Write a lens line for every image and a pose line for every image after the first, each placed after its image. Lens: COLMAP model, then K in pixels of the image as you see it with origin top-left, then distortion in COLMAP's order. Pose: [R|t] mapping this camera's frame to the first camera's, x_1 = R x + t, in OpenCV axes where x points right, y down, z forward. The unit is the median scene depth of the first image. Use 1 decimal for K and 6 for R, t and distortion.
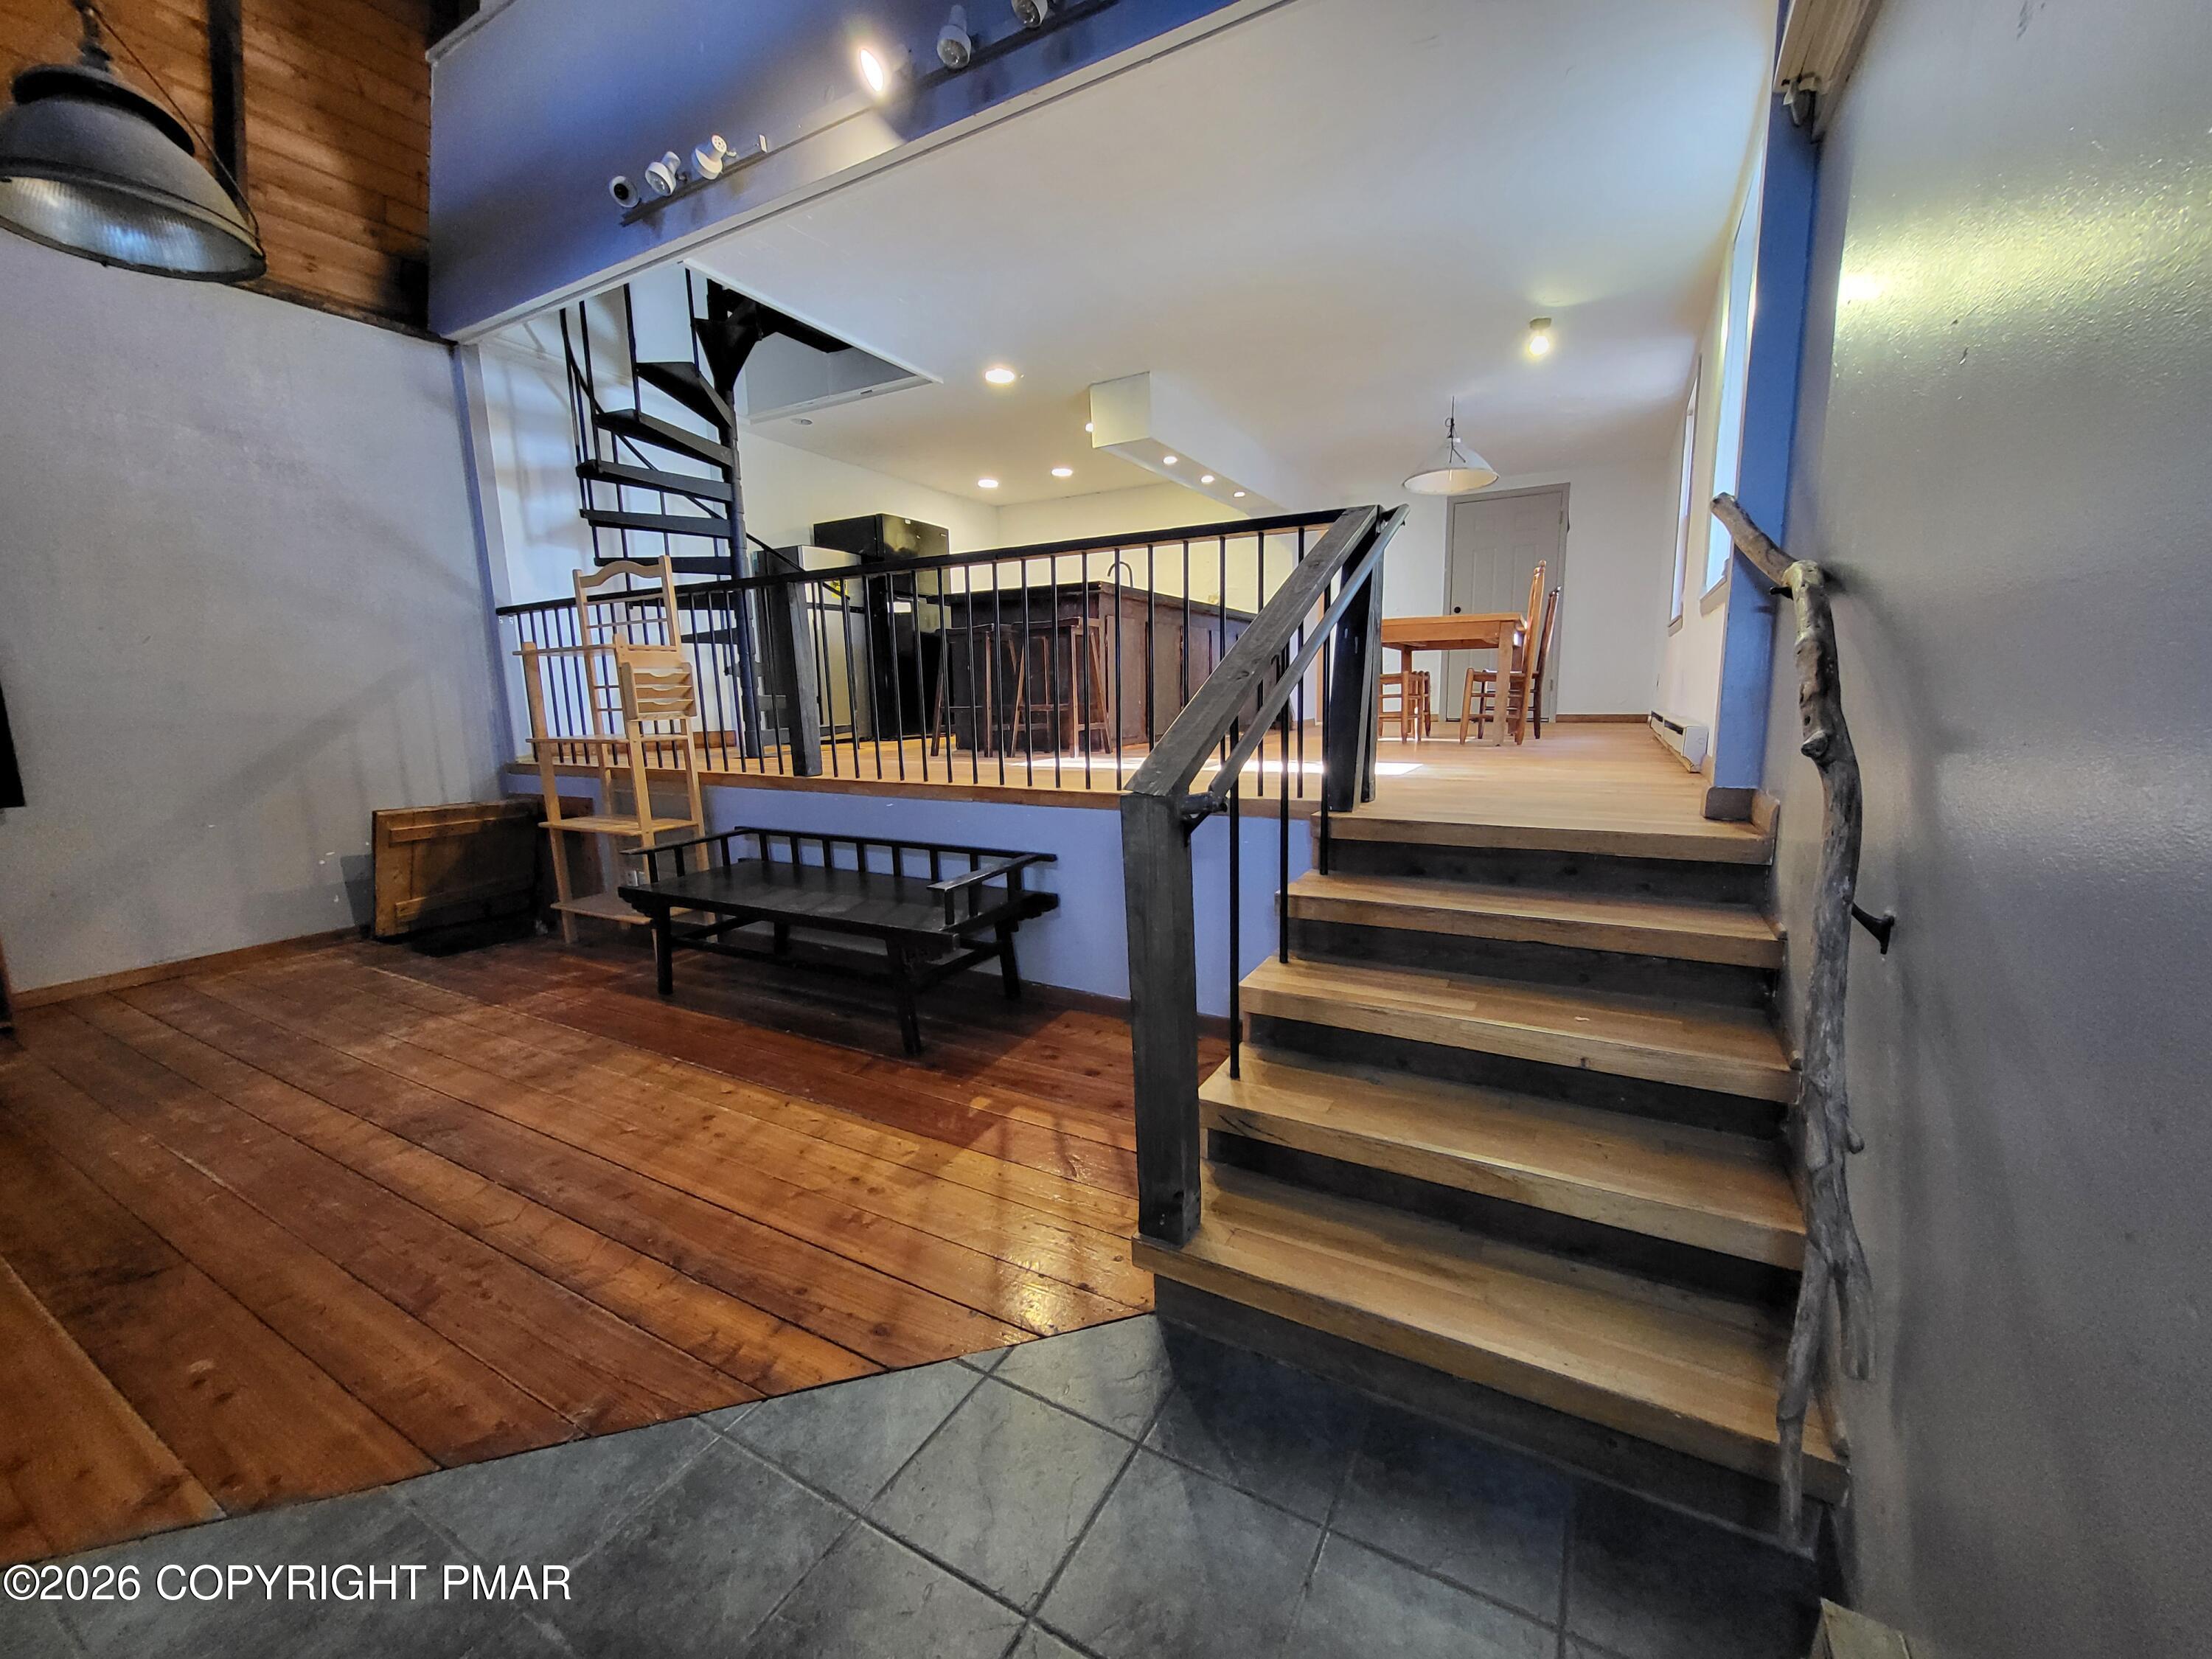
lens RADIAL K [[866.7, 0, 1121.3], [0, 866.7, 831.4], [0, 0, 1]] dist [-0.000855, -0.001193]
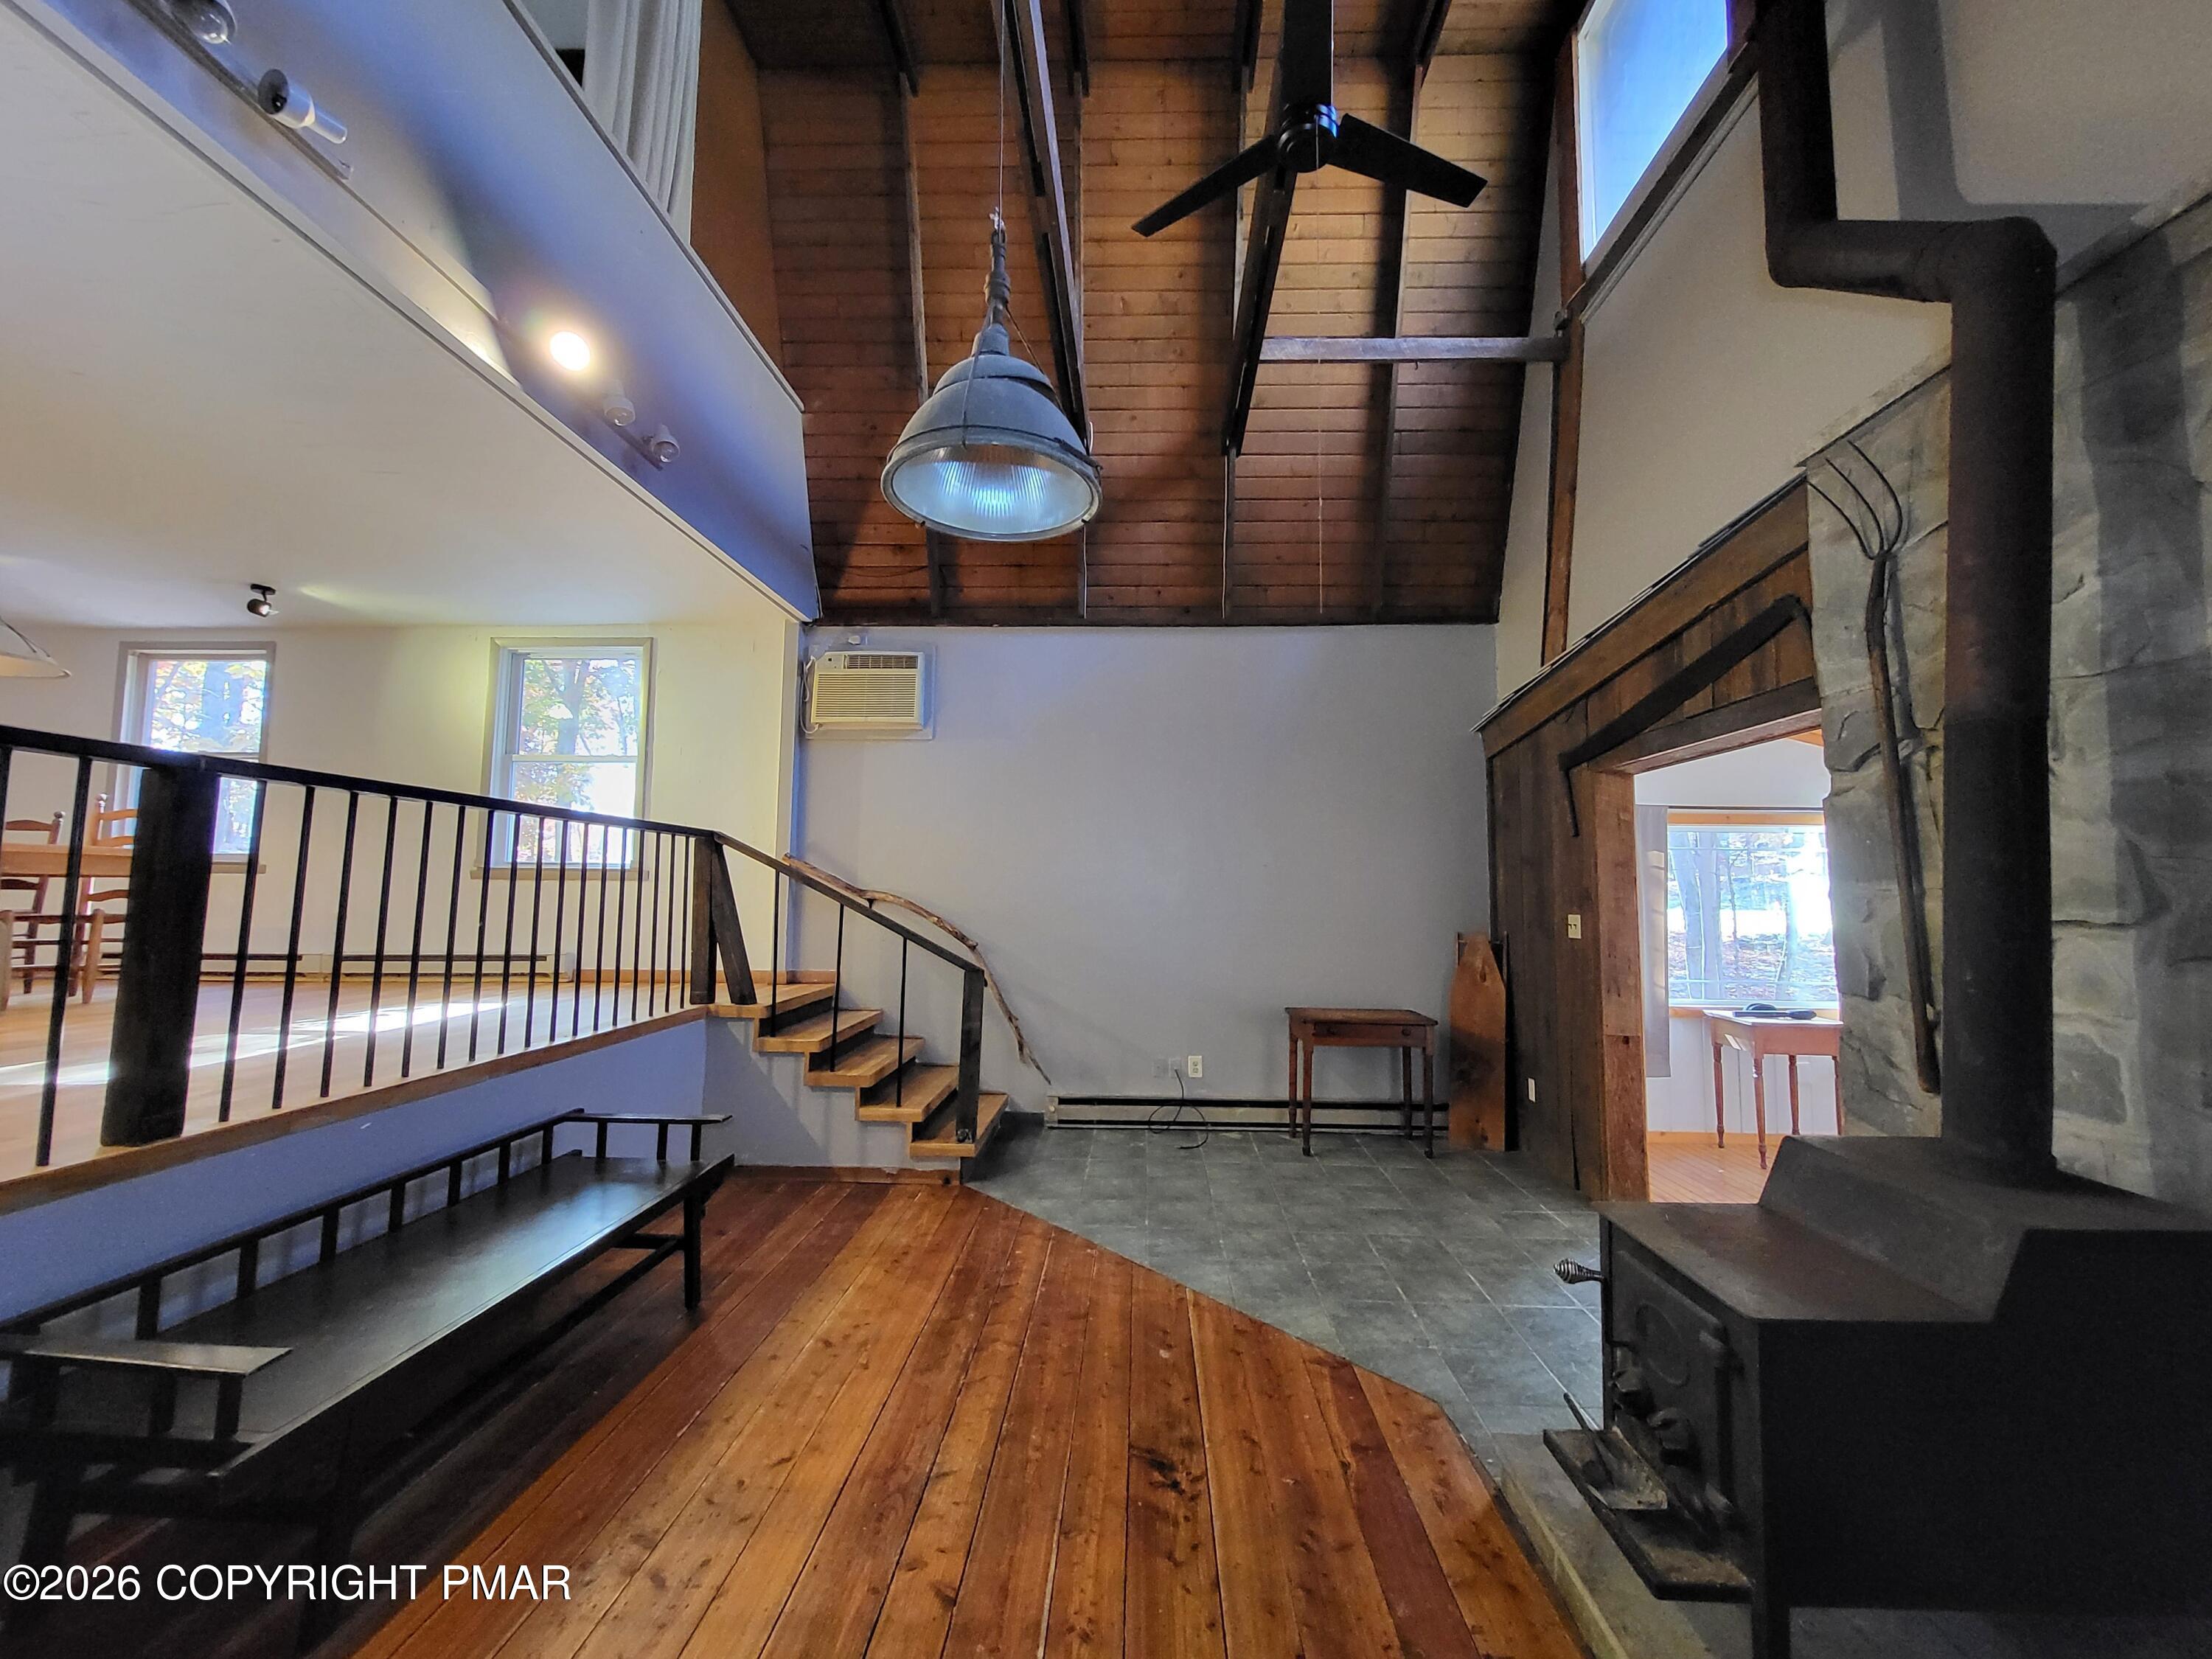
lens RADIAL K [[866.7, 0, 1121.3], [0, 866.7, 831.4], [0, 0, 1]] dist [-0.000855, -0.001193]
pose [[-0.458921, 0.079550, 0.884909, -1.048372], [0.143662, 0.989521, -0.014450, -0.147506], [-0.876786, 0.120496, -0.465540, 0.700625]]
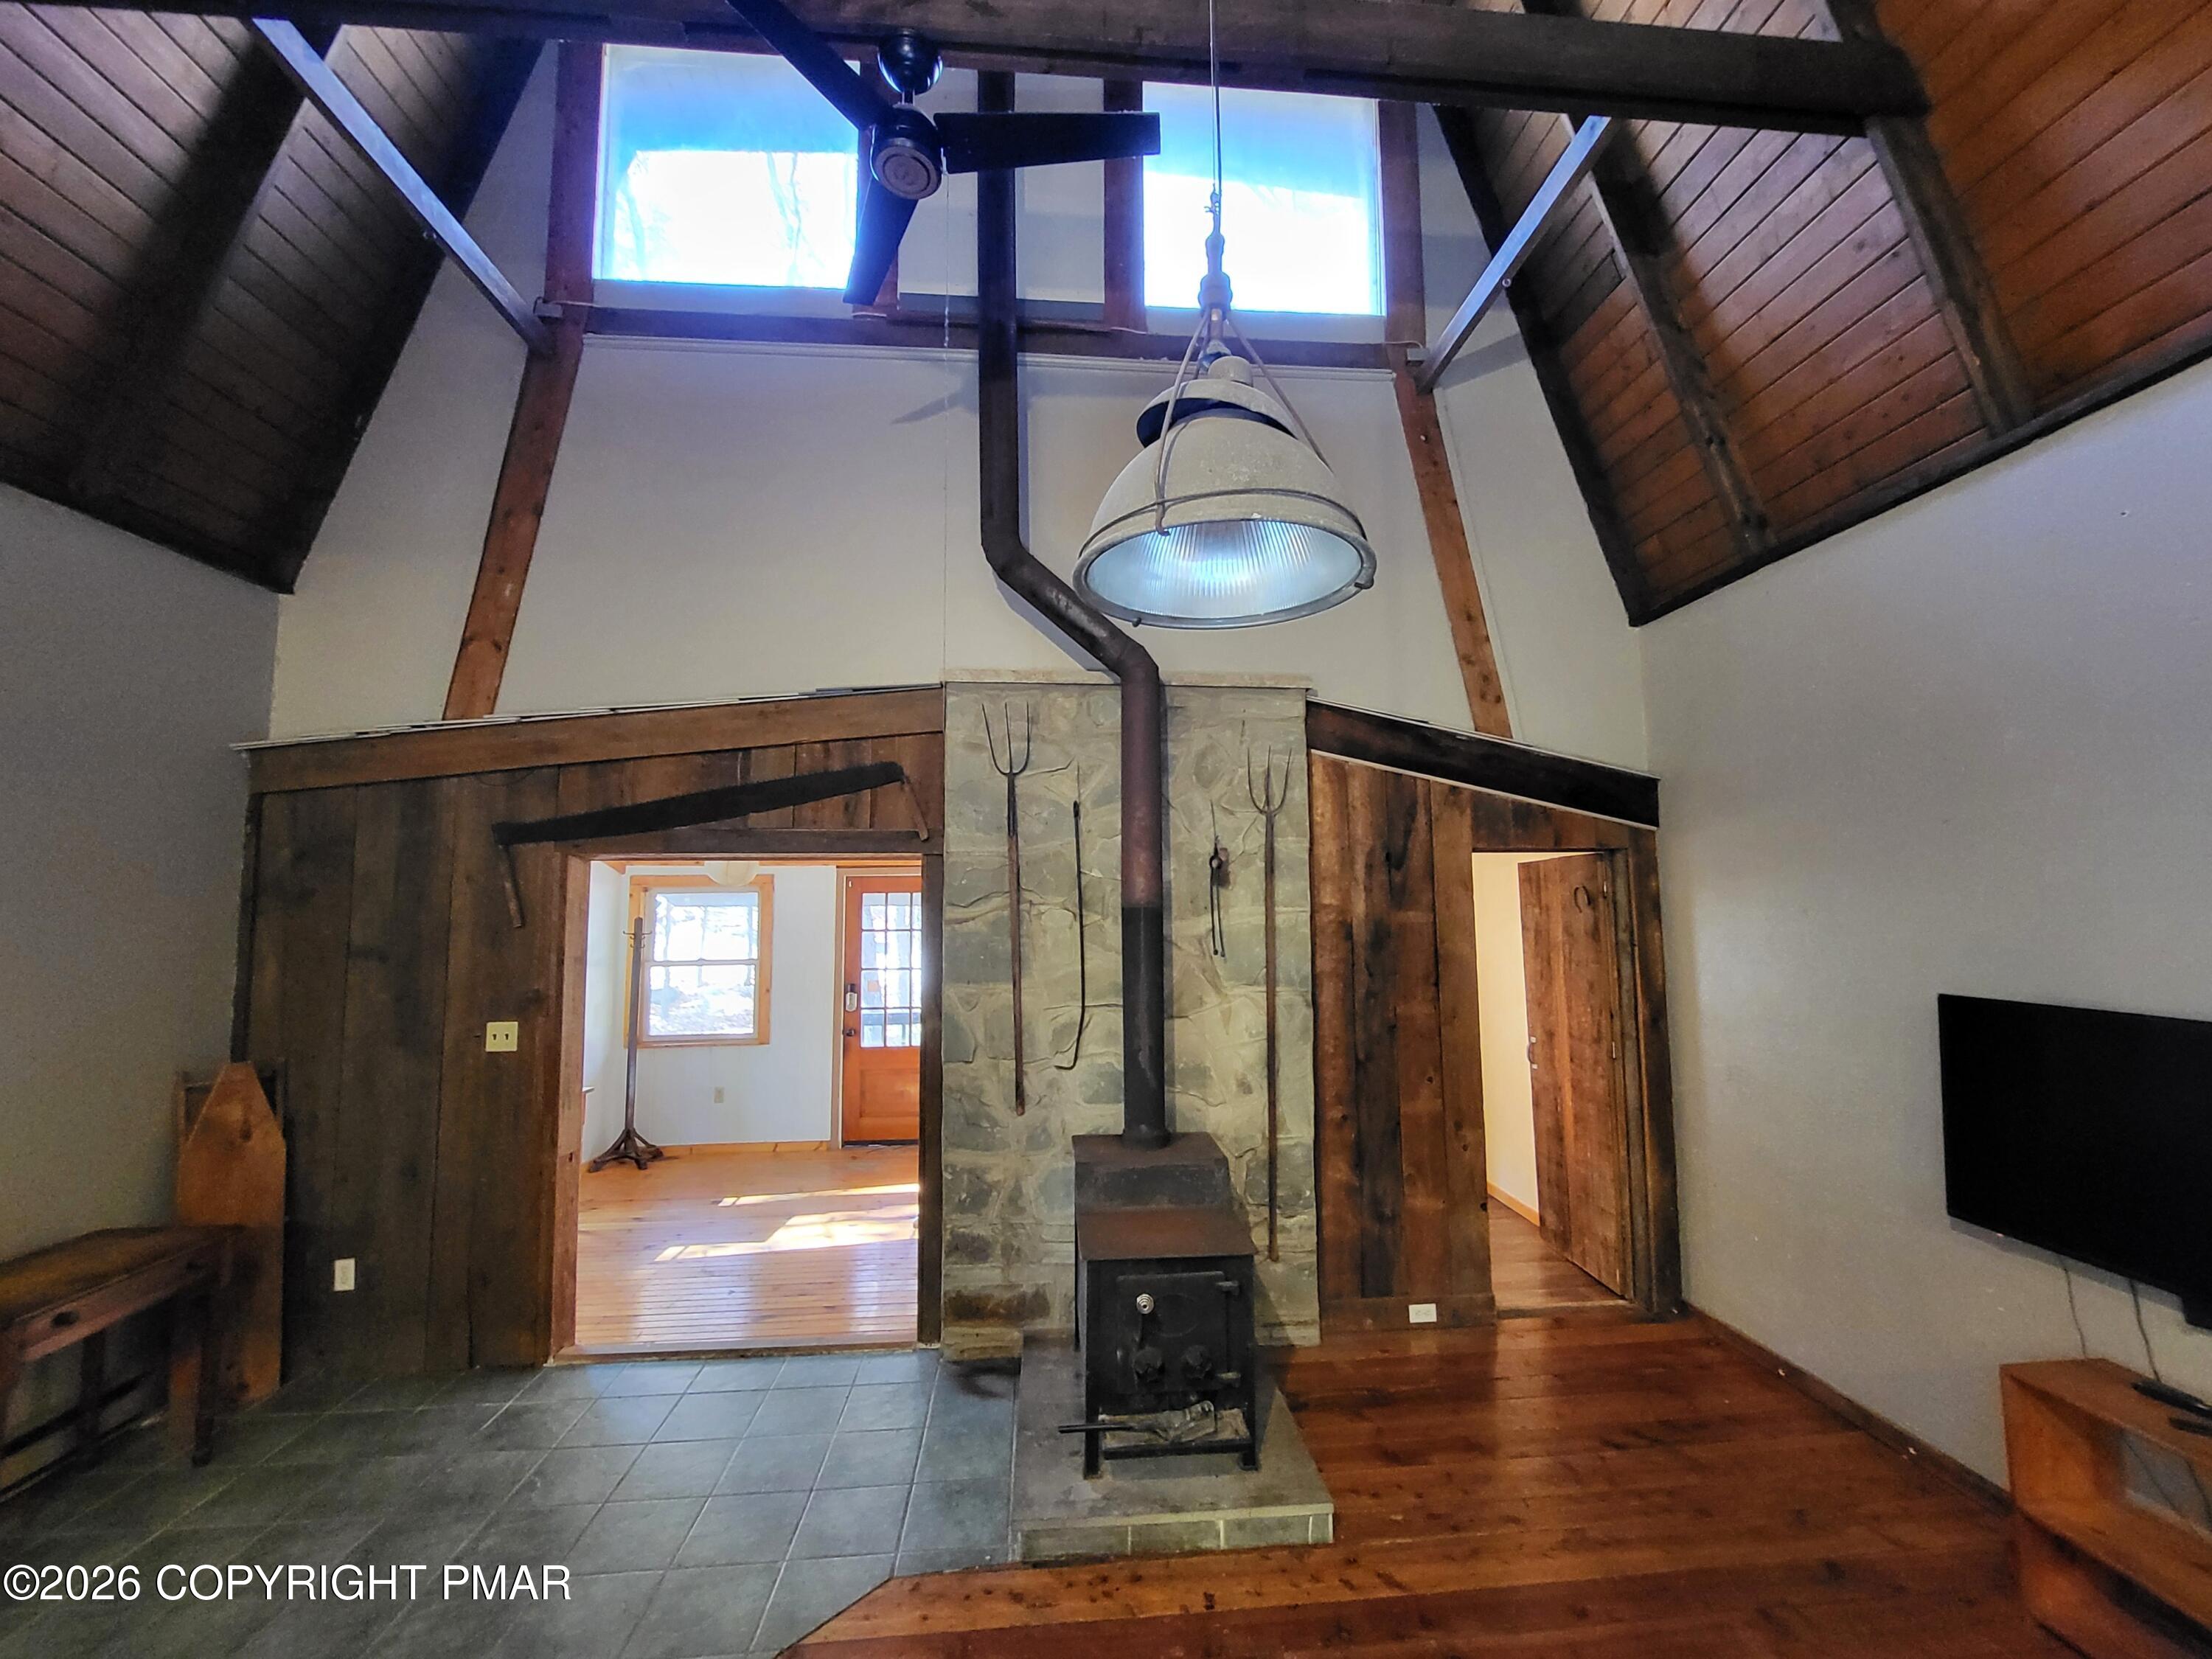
lens RADIAL K [[882.7, 0, 1121.4], [0, 882.7, 830.6], [0, 0, 1]] dist [-0.000585, -0.000197]
pose [[-0.825559, -0.022266, -0.563876, -0.353984], [-0.067210, 0.995989, 0.059072, -0.270293], [0.560299, 0.086665, -0.823744, 0.798858]]
